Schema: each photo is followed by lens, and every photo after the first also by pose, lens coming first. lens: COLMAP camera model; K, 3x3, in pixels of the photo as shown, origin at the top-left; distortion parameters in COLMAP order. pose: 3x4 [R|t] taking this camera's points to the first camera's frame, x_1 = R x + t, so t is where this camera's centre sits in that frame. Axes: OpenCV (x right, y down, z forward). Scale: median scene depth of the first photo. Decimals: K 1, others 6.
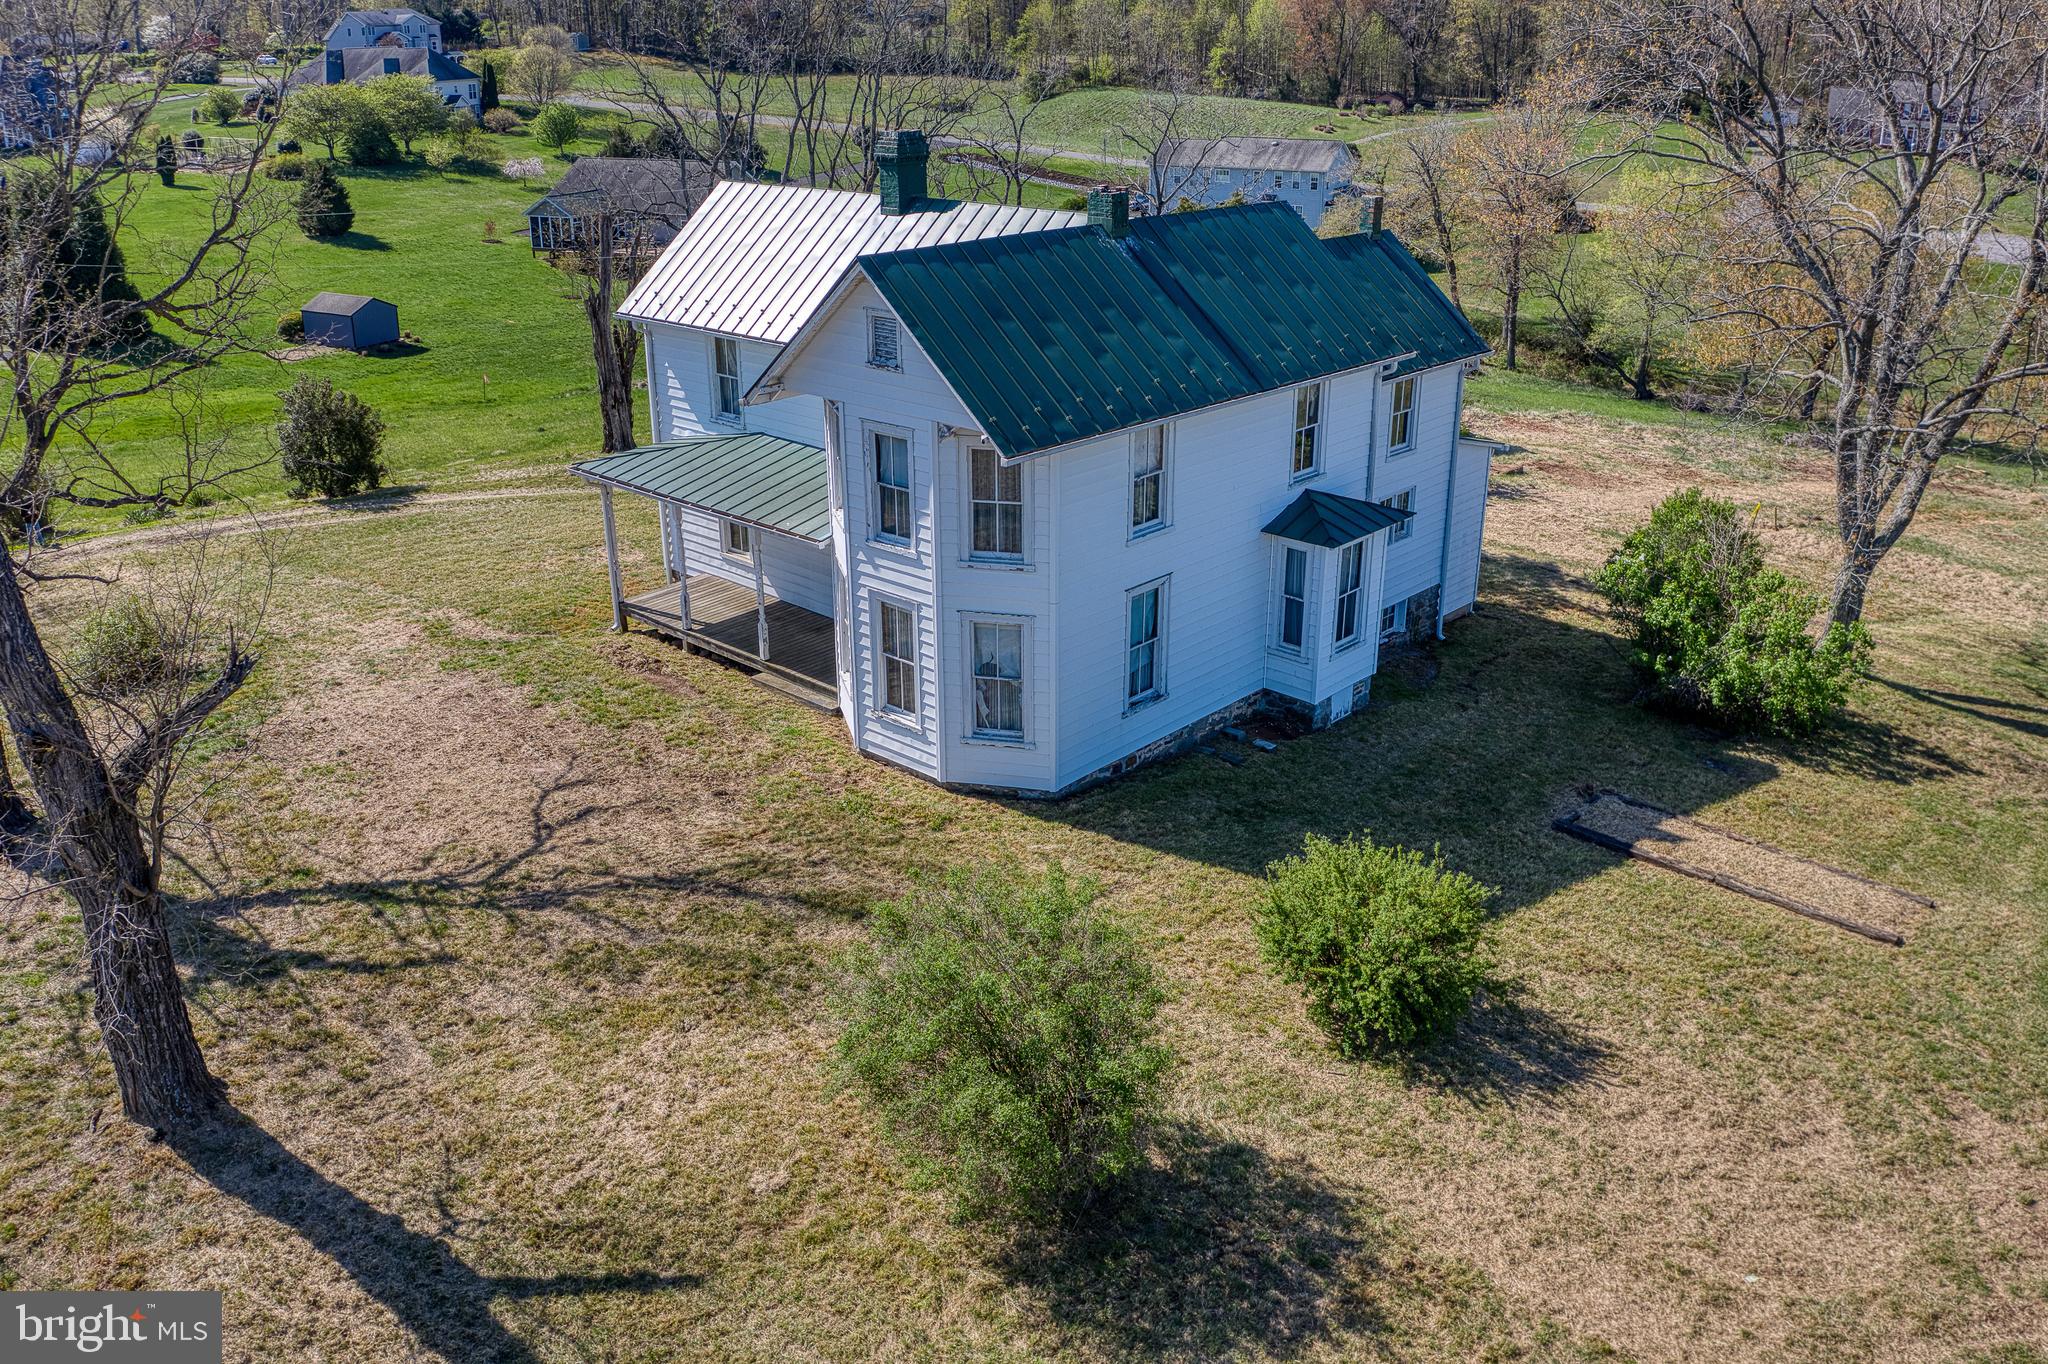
lens RADIAL K [[1610.6, 0, 1018.1], [0, 1610.6, 674.3], [0, 0, 1]] dist [-0.111263, -0.008584]
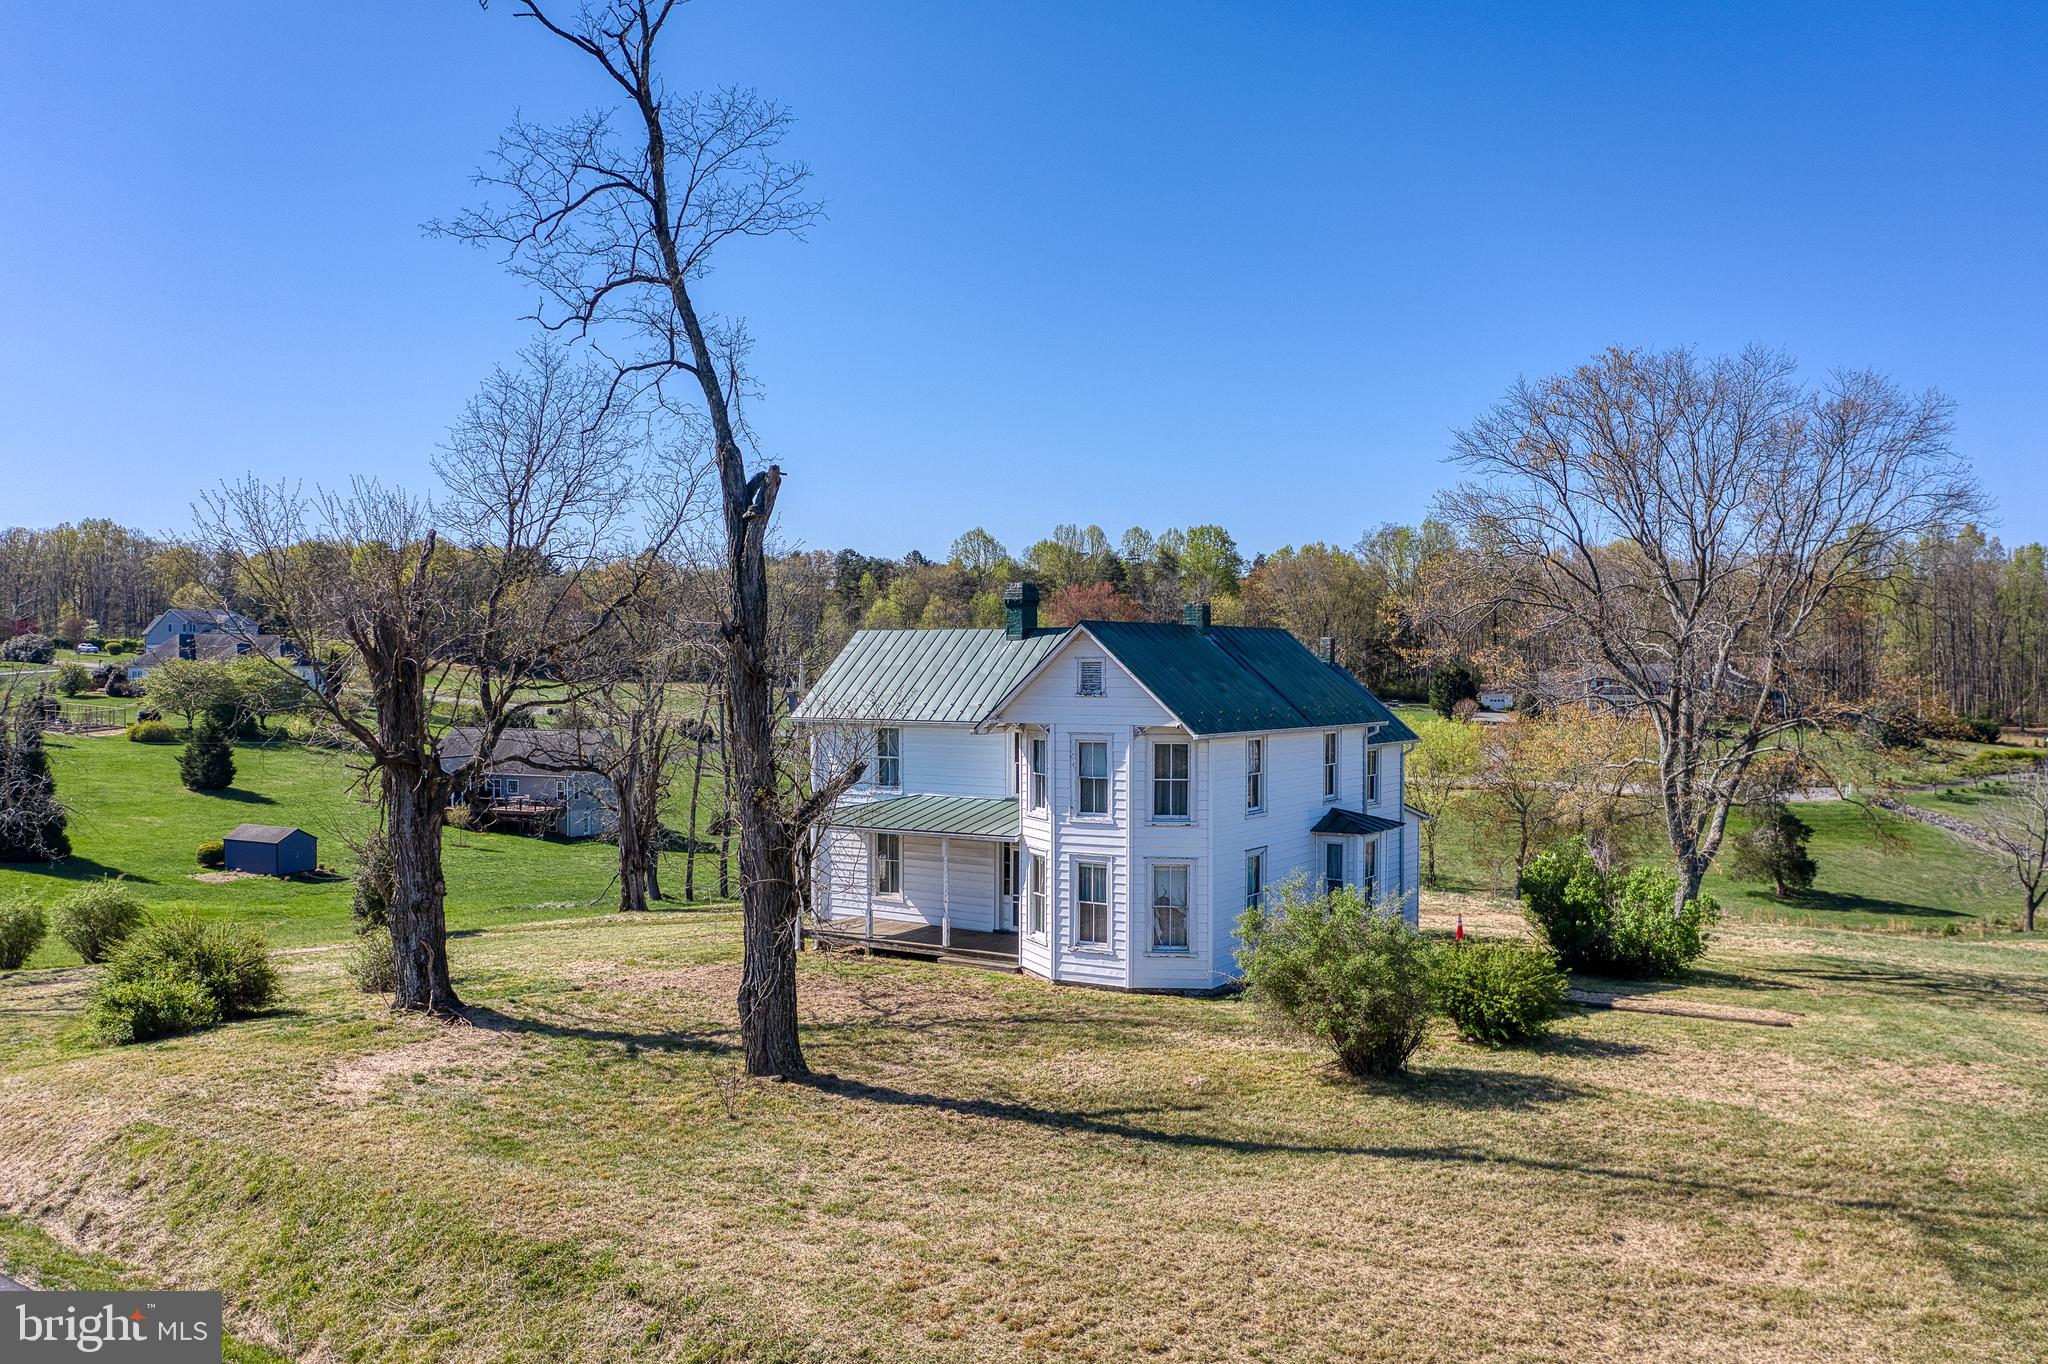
lens RADIAL K [[1610.6, 0, 1020.2], [0, 1610.6, 680.7], [0, 0, 1]] dist [-0.111263, -0.008584]
pose [[0.987823, 0.004774, 0.155509, -0.355470], [0.052809, 0.929901, -0.363999, 0.317689], [-0.146346, 0.367779, 0.918325, -0.356938]]
